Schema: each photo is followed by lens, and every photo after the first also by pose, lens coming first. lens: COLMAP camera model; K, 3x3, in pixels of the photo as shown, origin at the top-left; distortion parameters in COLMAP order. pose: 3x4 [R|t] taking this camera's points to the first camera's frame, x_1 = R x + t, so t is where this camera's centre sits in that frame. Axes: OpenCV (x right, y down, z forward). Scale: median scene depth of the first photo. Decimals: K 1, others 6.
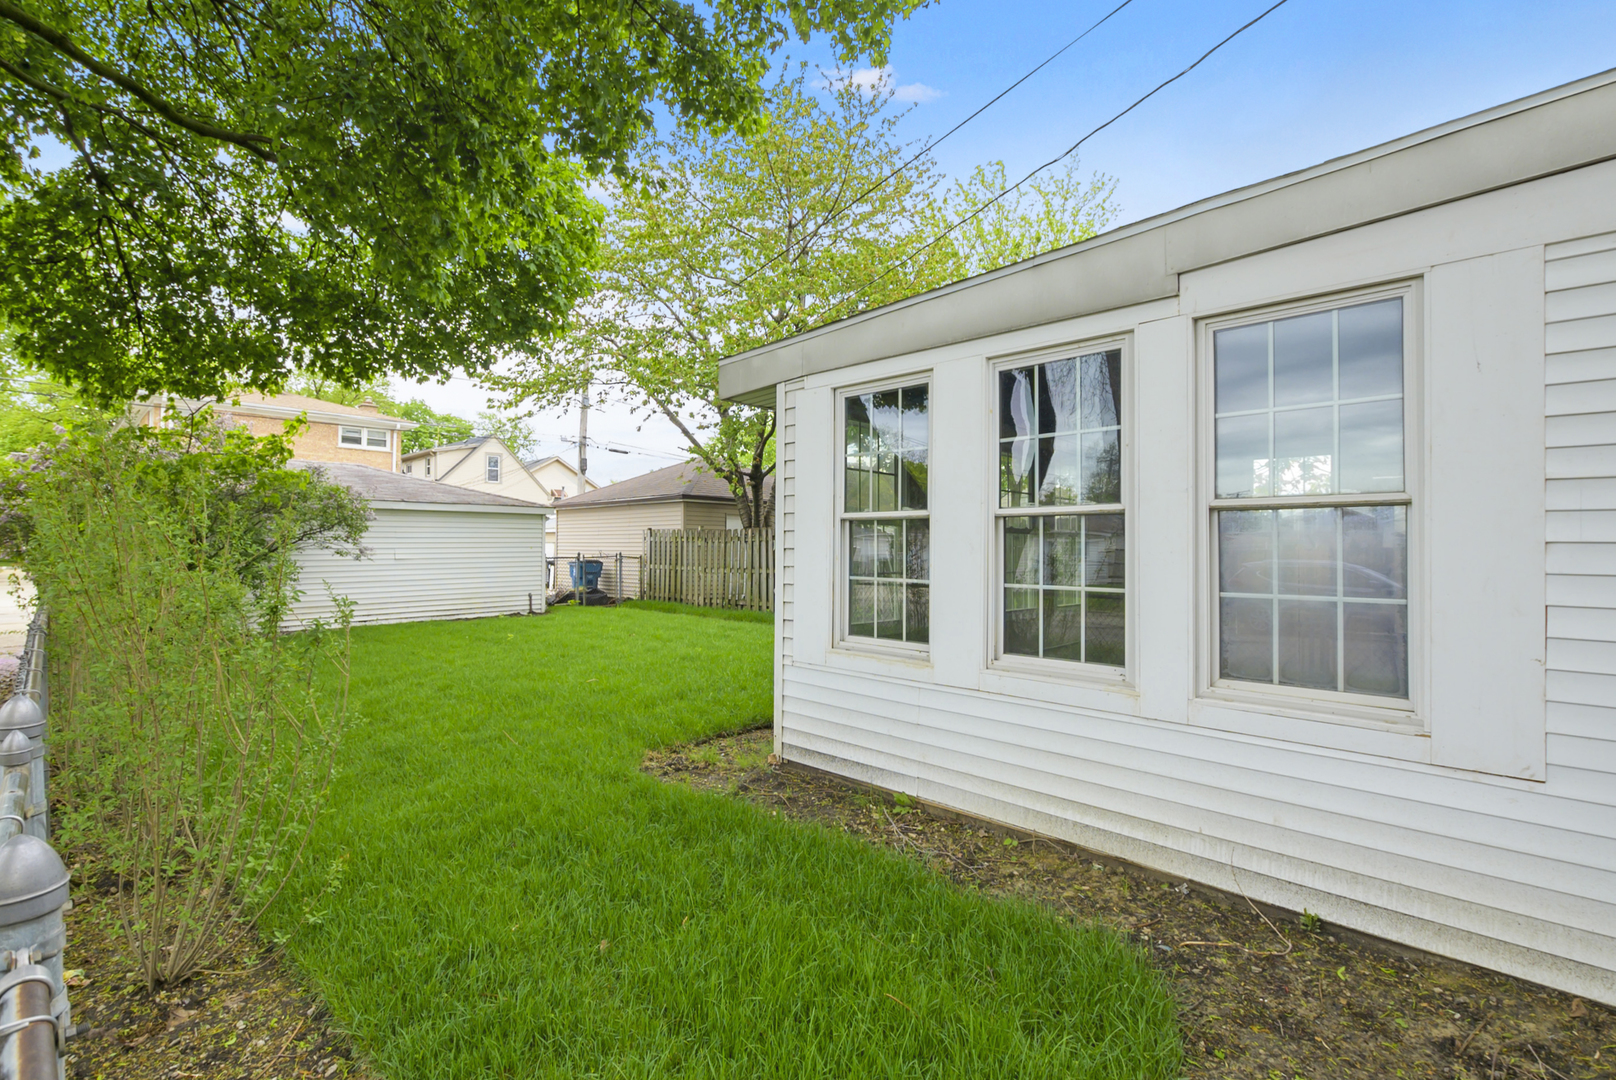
lens RADIAL K [[765.2, 0, 800.9], [0, 765.2, 539.8], [0, 0, 1]] dist [0.005320, -0.000566]
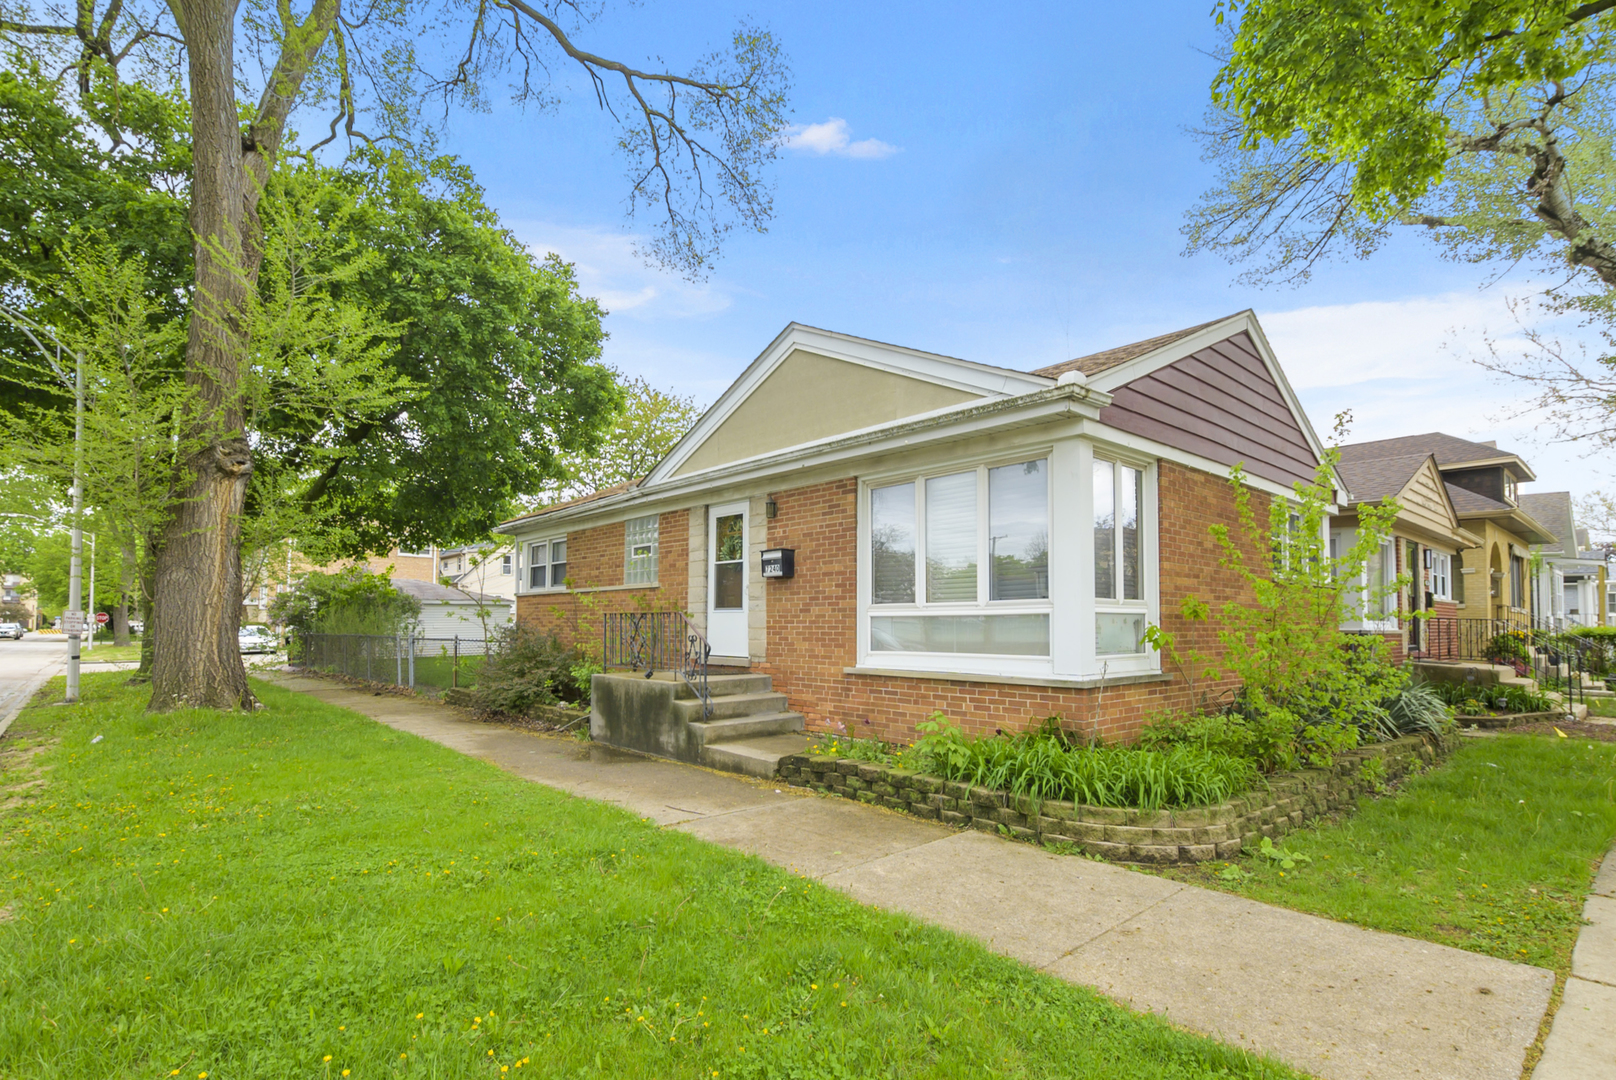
lens RADIAL K [[765.2, 0, 804.6], [0, 765.2, 589.1], [0, 0, 1]] dist [0.005320, -0.000566]
pose [[0.999243, -0.006690, -0.038325, 0.445772], [0.005258, 0.999288, -0.037351, 0.003426], [0.038548, 0.037121, 0.998567, -0.831291]]
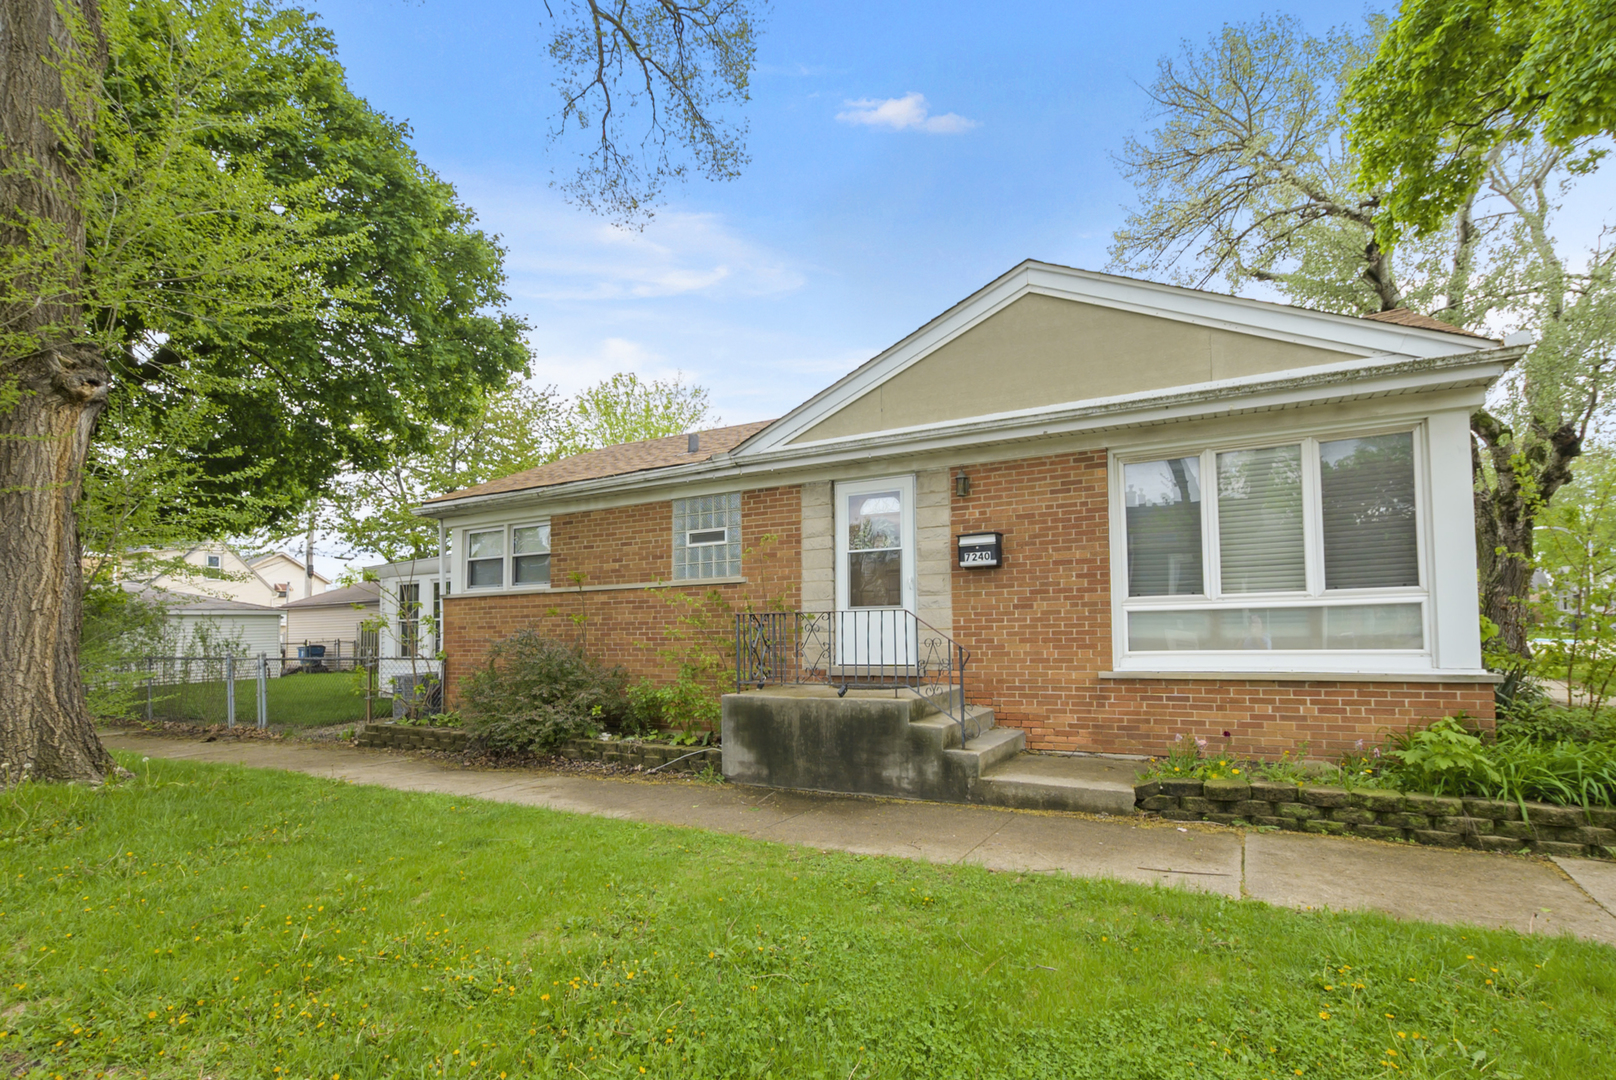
lens RADIAL K [[765.2, 0, 803.5], [0, 765.2, 587.8], [0, 0, 1]] dist [0.005320, -0.000566]
pose [[0.956807, -0.009224, 0.290578, 0.201489], [0.022940, 0.998776, -0.043832, 0.004182], [-0.289818, 0.048605, 0.955847, -0.704805]]
